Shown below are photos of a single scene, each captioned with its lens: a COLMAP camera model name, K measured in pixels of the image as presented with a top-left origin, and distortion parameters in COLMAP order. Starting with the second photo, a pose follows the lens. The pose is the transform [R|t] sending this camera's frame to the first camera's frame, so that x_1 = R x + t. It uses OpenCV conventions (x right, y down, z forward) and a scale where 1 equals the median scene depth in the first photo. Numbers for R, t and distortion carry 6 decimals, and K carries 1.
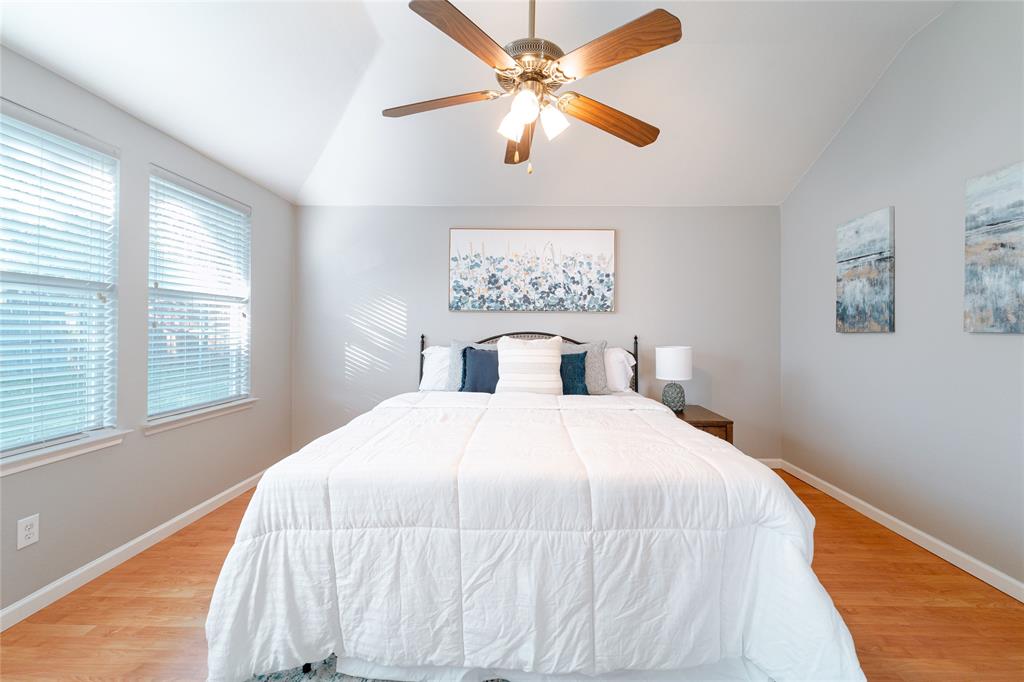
lens RADIAL K [[422.1, 0, 516.2], [0, 422.1, 332.9], [0, 0, 1]] dist [0.000310, -0.001604]
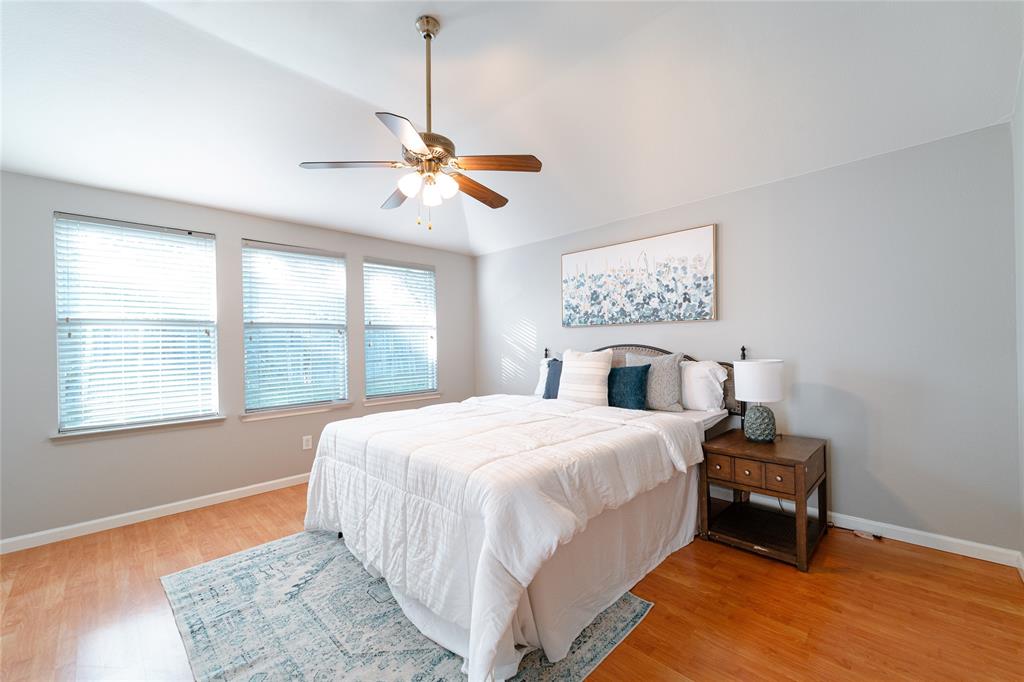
lens RADIAL K [[422.1, 0, 535.1], [0, 422.1, 350.6], [0, 0, 1]] dist [0.000310, -0.001604]
pose [[0.723126, -0.007293, -0.690677, 0.573439], [0.016985, 0.999830, 0.007225, 0.001670], [0.690507, -0.016955, 0.723127, 0.119764]]
